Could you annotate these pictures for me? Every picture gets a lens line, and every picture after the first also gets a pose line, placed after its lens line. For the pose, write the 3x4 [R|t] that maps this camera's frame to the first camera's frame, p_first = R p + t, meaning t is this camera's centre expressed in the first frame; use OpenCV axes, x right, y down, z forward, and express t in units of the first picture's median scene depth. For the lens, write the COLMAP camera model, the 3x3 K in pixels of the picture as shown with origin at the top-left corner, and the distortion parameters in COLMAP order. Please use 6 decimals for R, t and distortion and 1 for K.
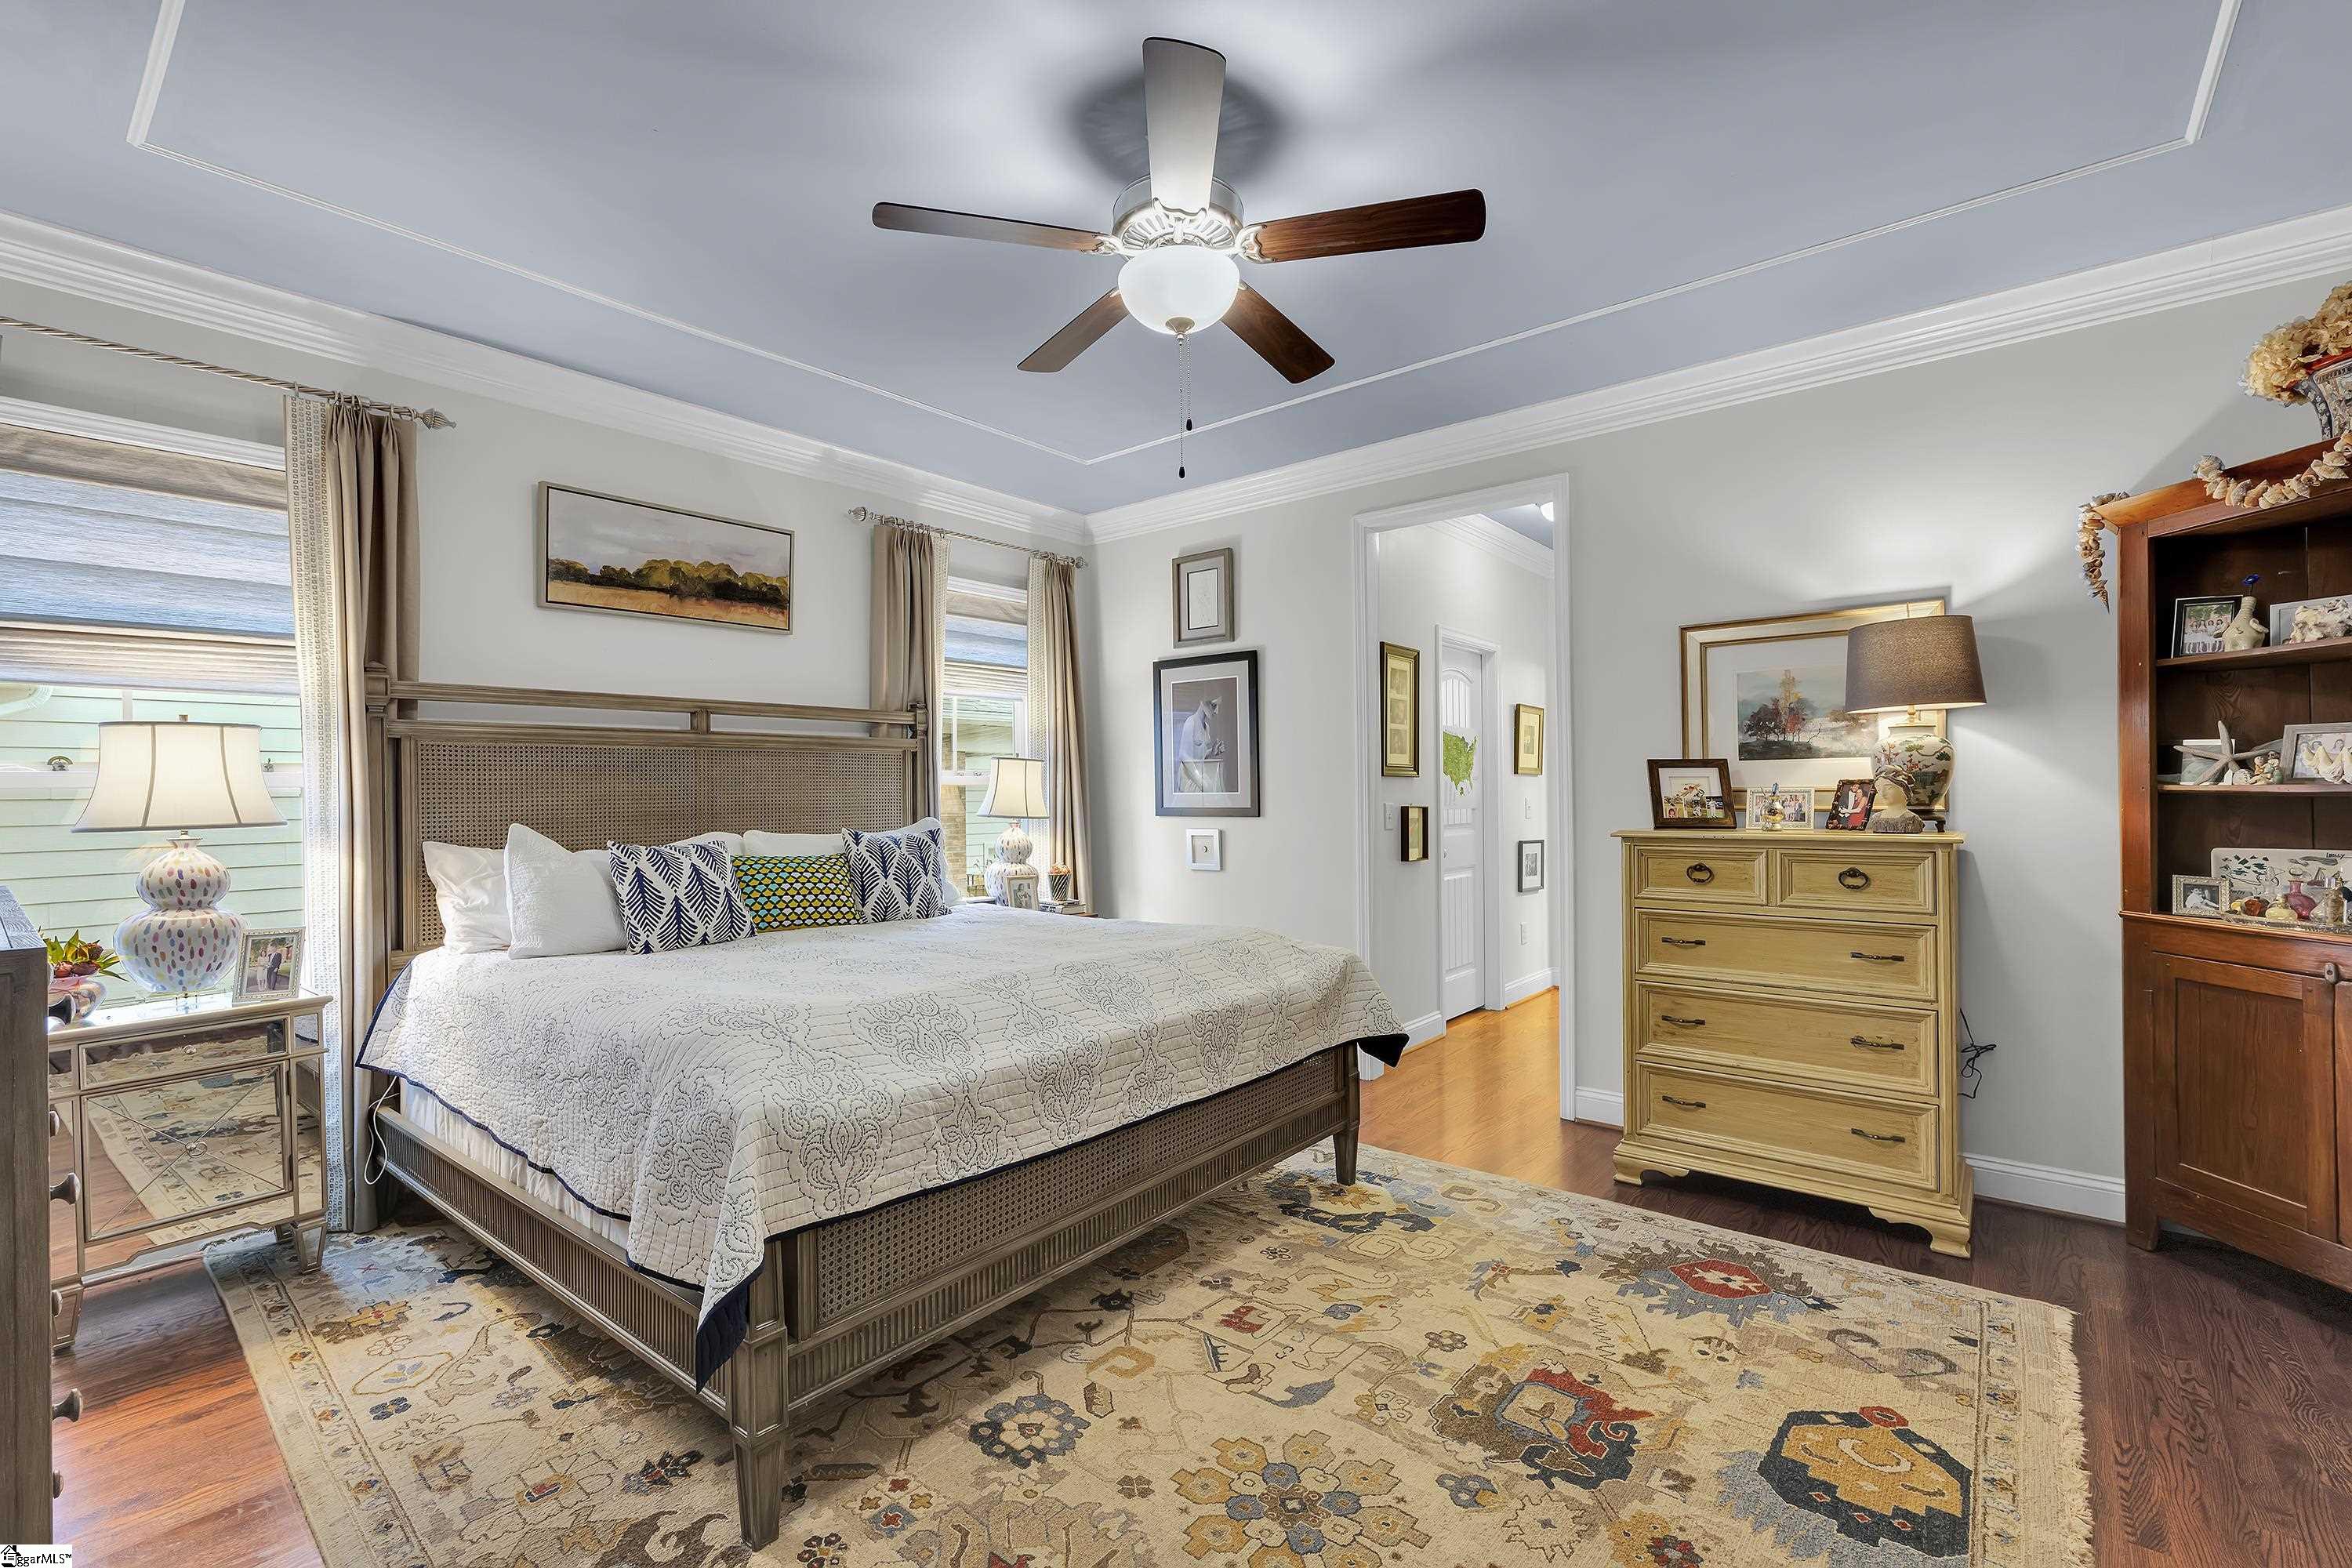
lens RADIAL K [[1042.1, 0, 1176.0], [0, 1042.1, 784.0], [0, 0, 1]] dist [-0.001056, 0.000046]
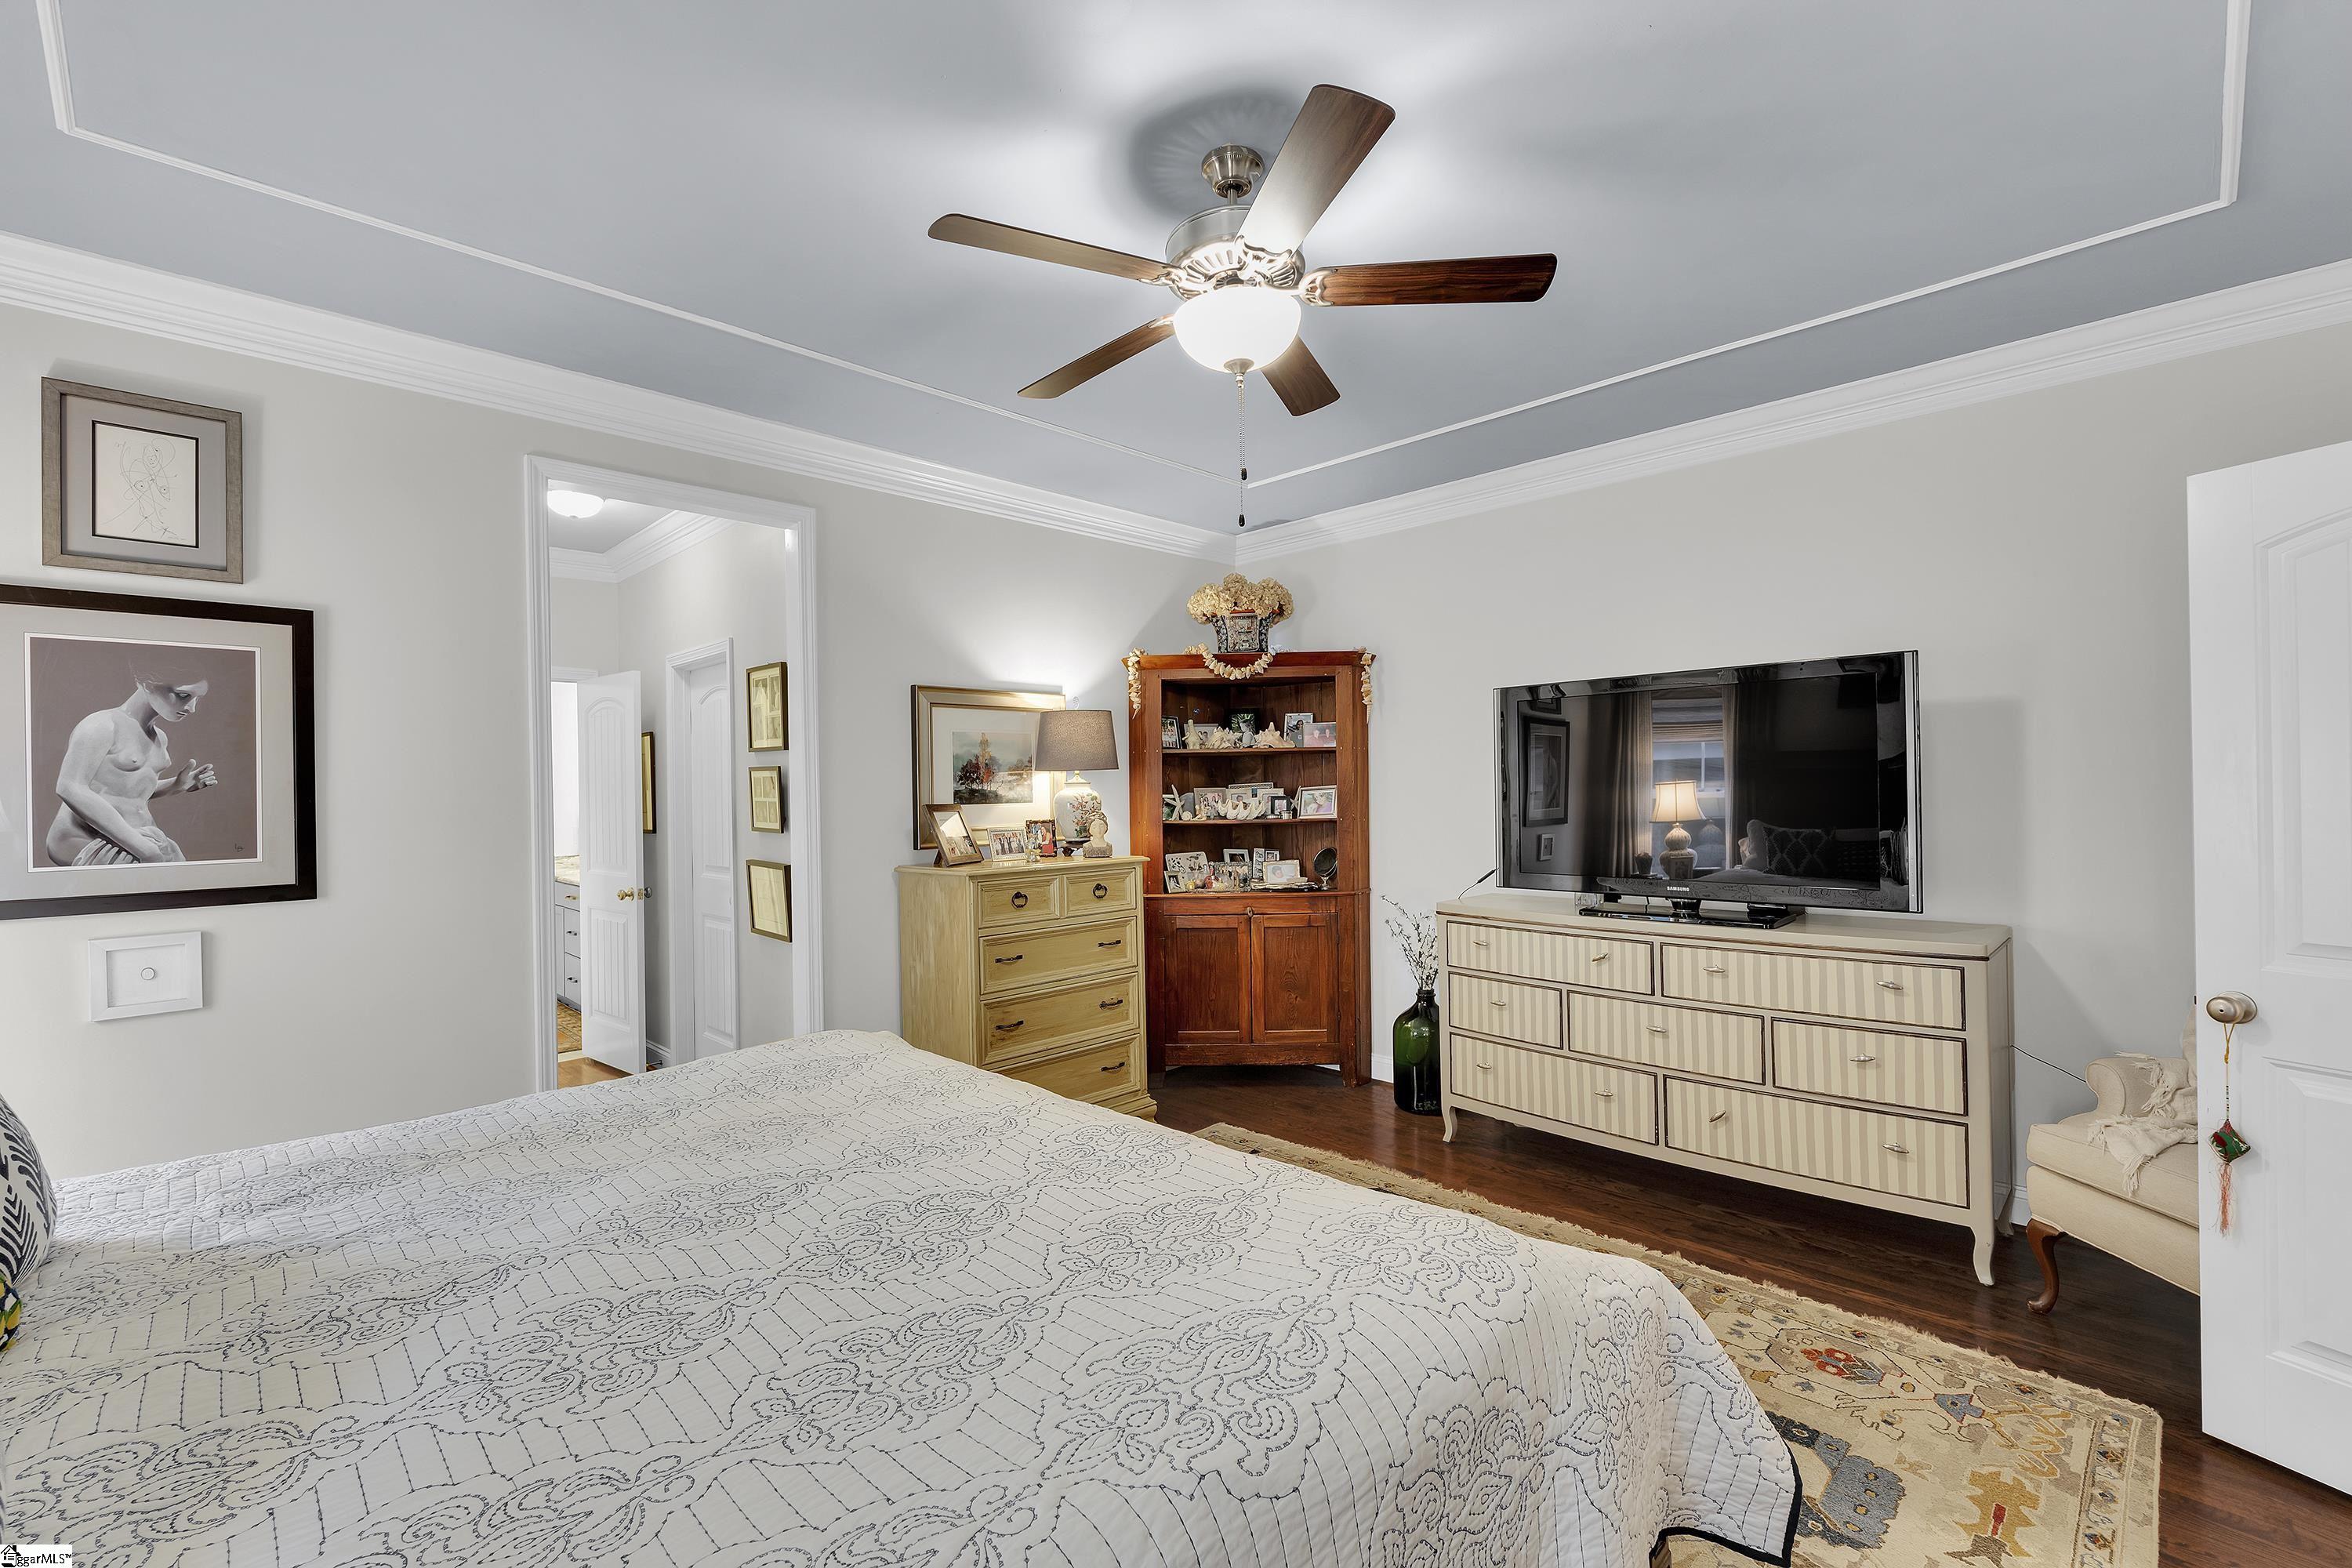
lens RADIAL K [[1042.1, 0, 1176.0], [0, 1042.1, 784.0], [0, 0, 1]] dist [-0.001056, 0.000046]
pose [[0.083875, 0.012201, 0.996402, -0.644516], [0.006986, 0.999893, -0.012832, -0.030250], [-0.996452, 0.008037, 0.083781, 0.664179]]
